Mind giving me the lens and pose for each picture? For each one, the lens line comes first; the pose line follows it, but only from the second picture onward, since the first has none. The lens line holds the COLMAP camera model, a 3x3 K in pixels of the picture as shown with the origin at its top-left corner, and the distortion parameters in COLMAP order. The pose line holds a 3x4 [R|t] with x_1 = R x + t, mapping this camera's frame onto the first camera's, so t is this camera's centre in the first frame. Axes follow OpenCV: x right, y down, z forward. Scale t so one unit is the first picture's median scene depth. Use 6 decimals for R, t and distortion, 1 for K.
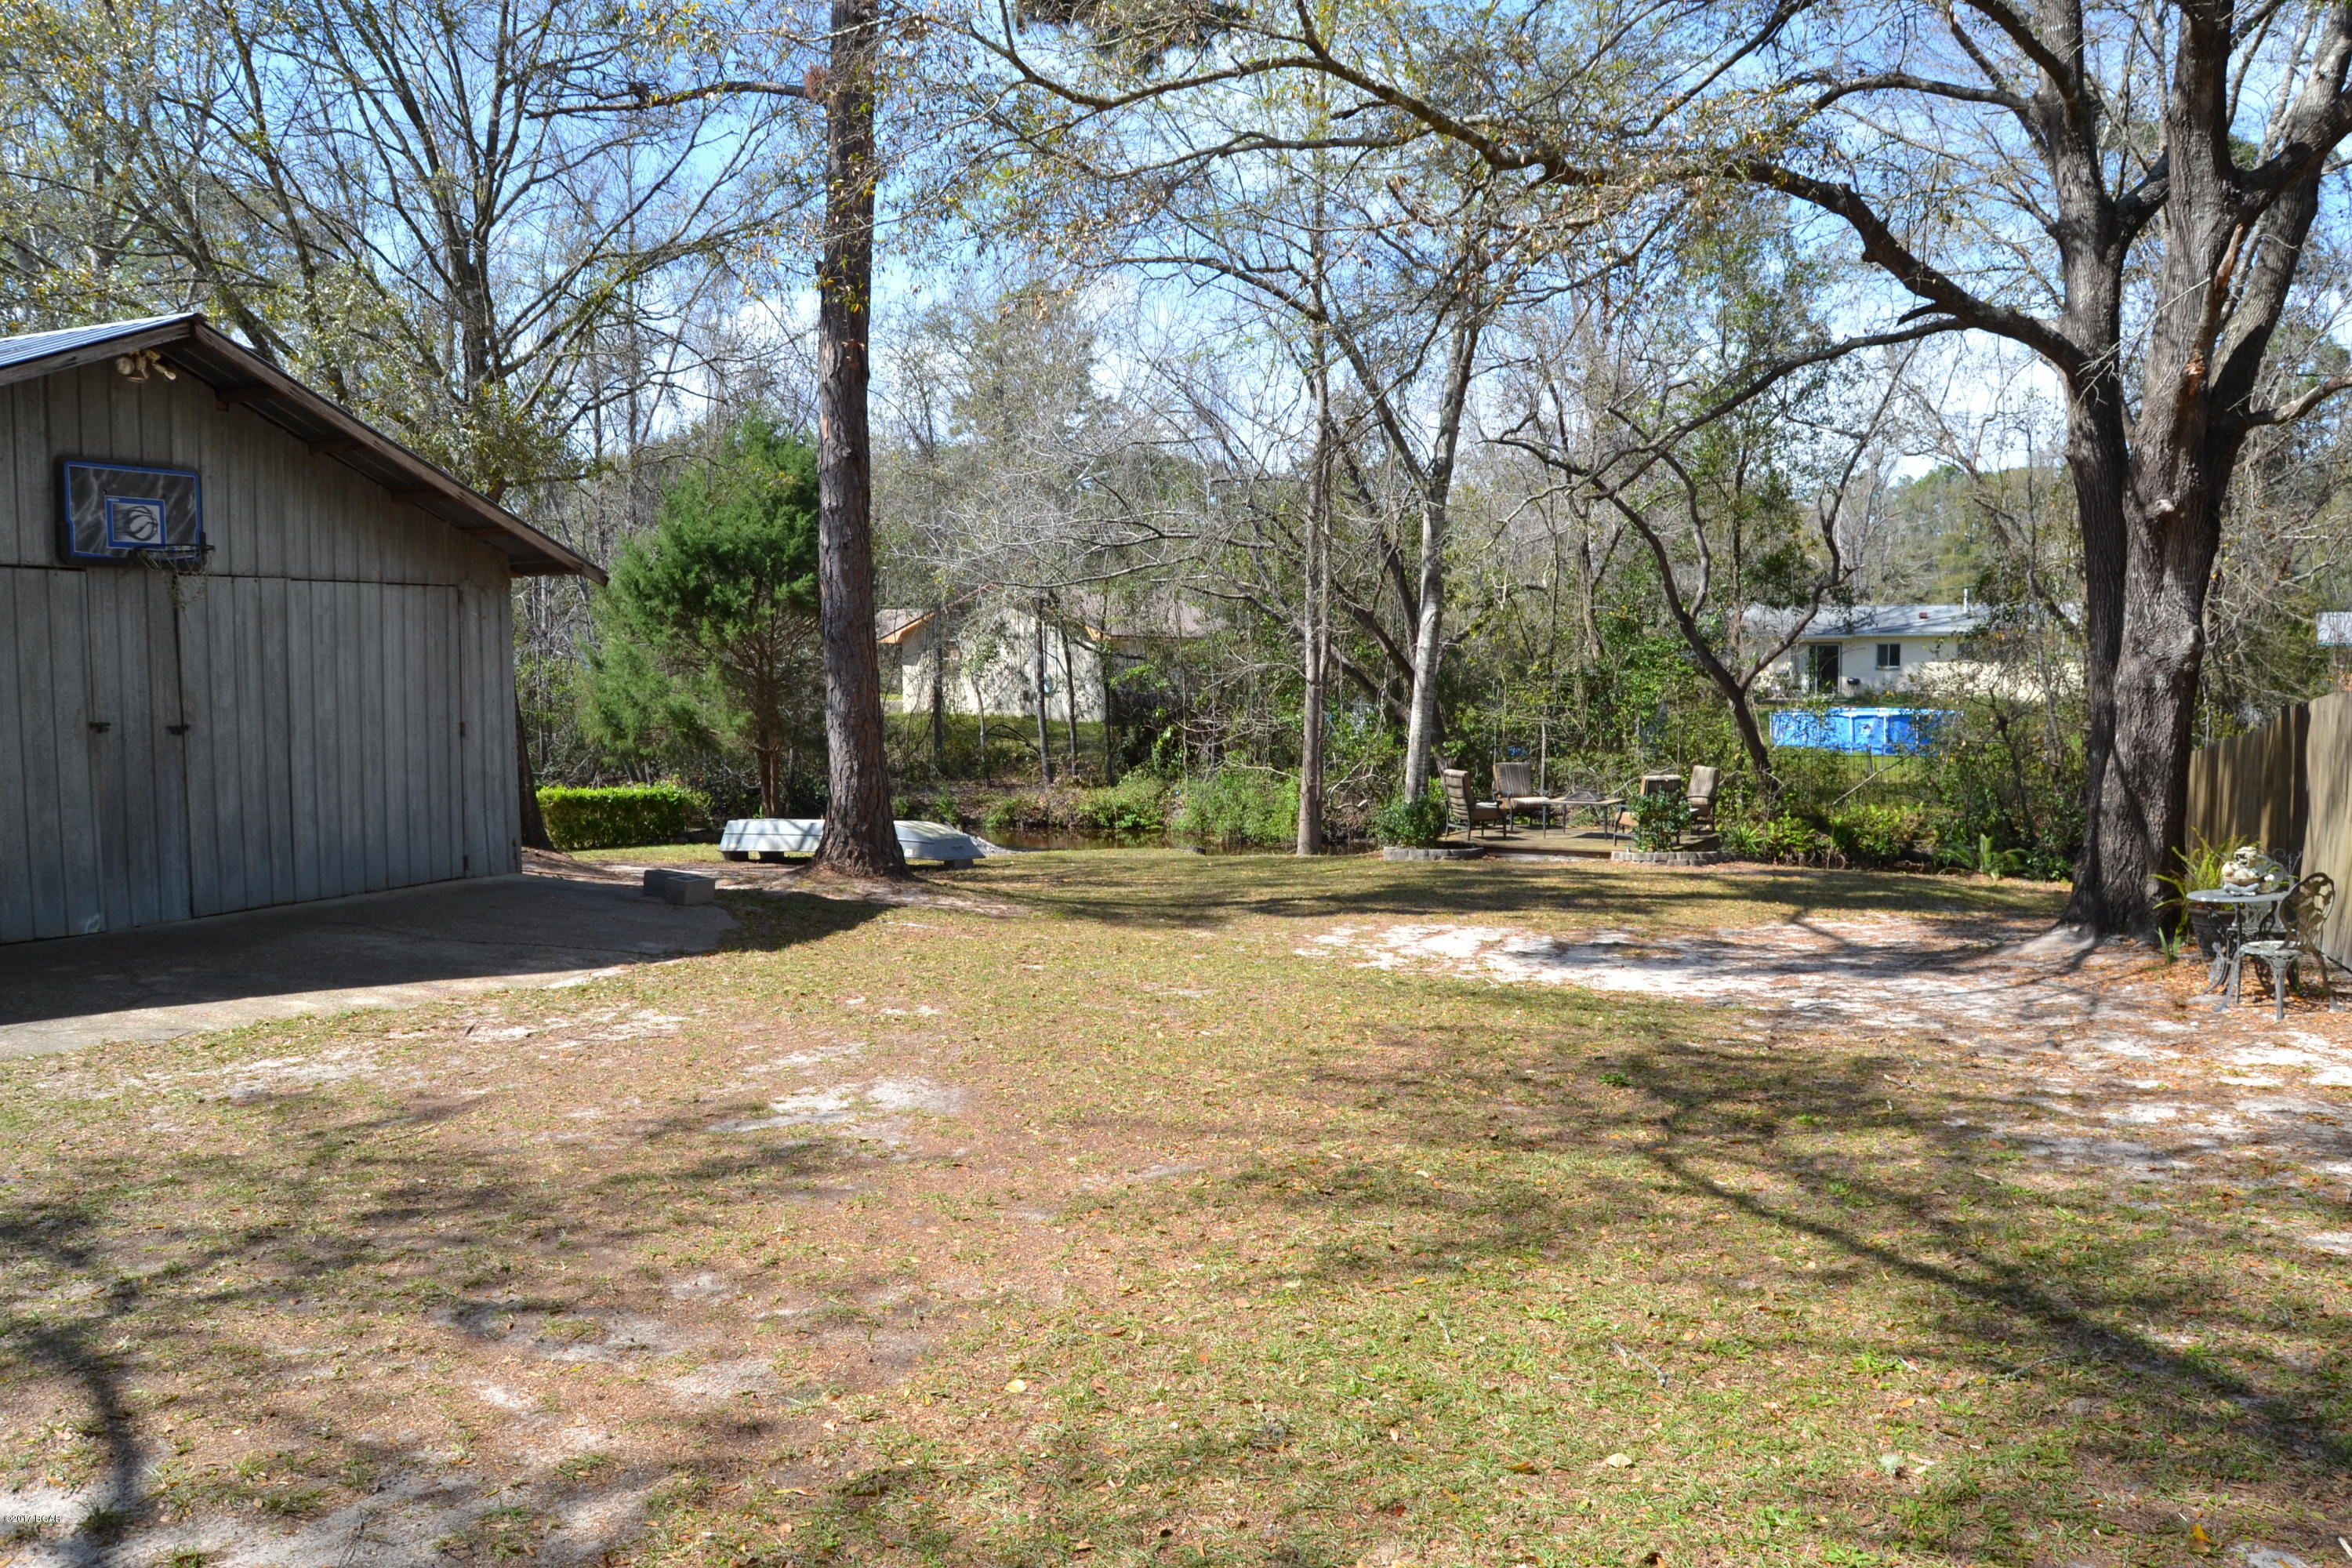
lens RADIAL K [[1875.7, 0, 1170.8], [0, 1875.7, 791.0], [0, 0, 1]] dist [-0.087323, 0.033205]
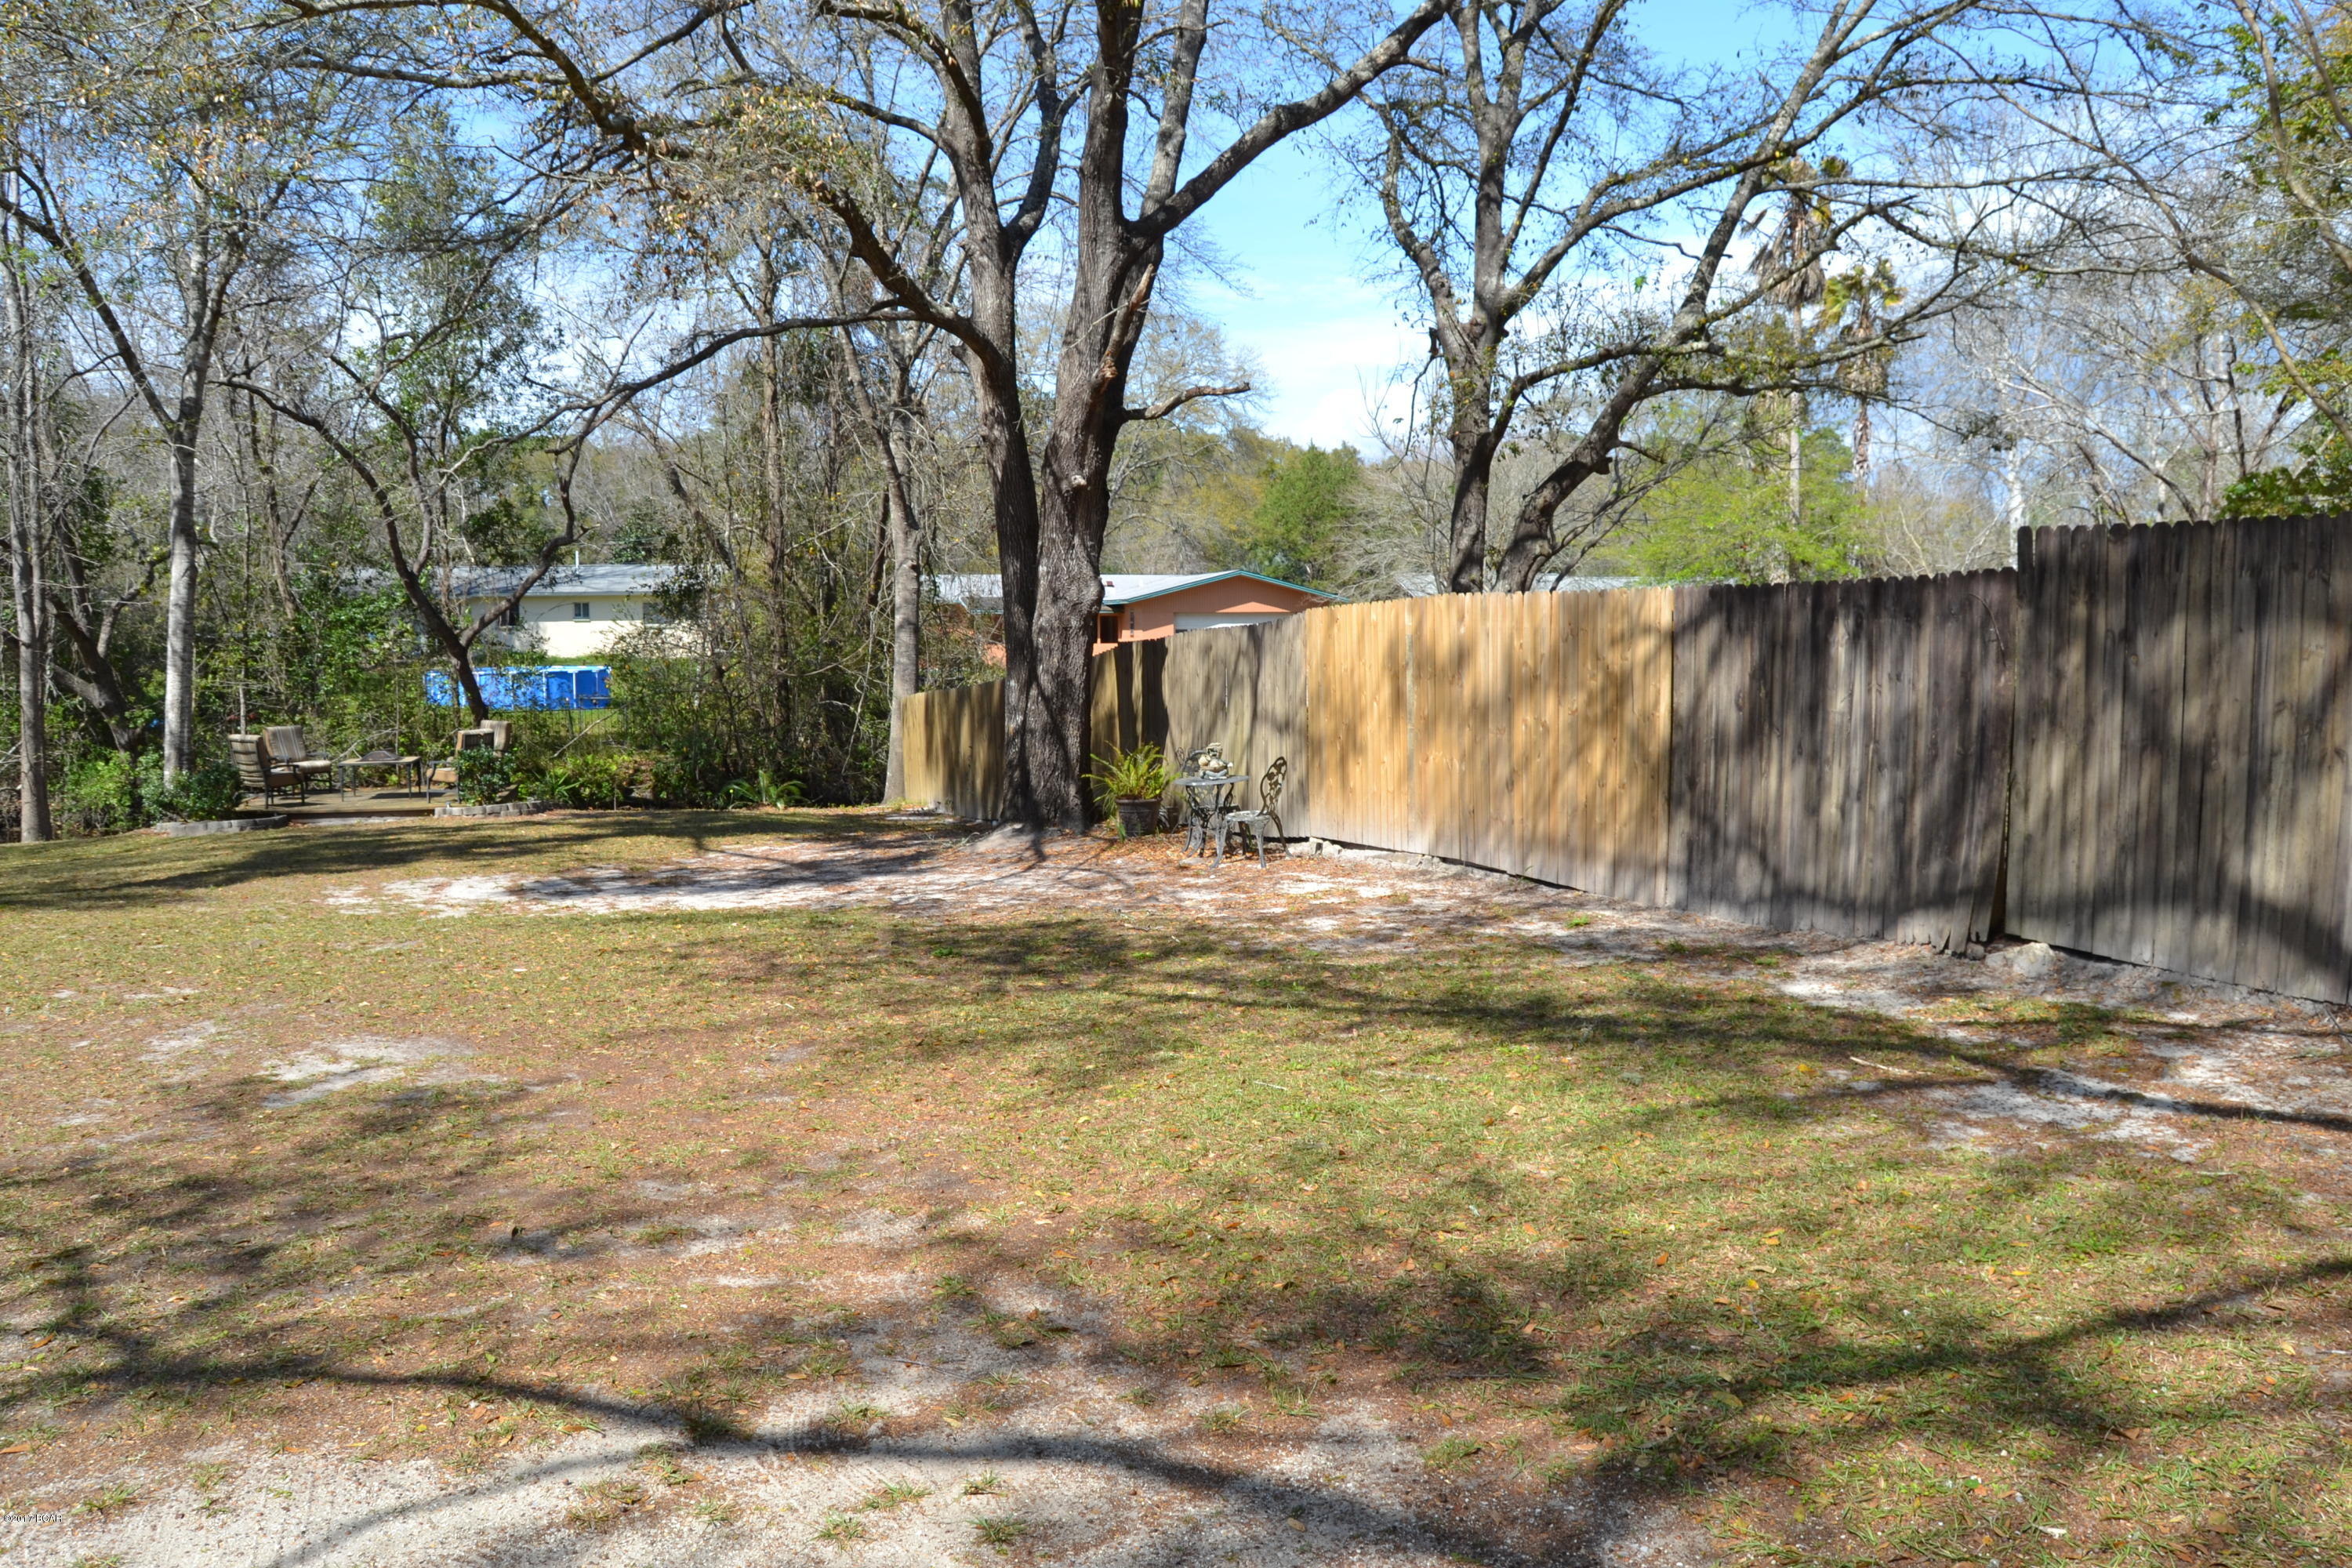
lens RADIAL K [[1875.7, 0, 1185.4], [0, 1875.7, 787.3], [0, 0, 1]] dist [-0.087323, 0.033205]
pose [[0.725225, -0.061270, 0.685781, -0.165629], [0.049207, 0.998098, 0.037136, 0.005100], [-0.686752, 0.006813, 0.726860, 0.013222]]
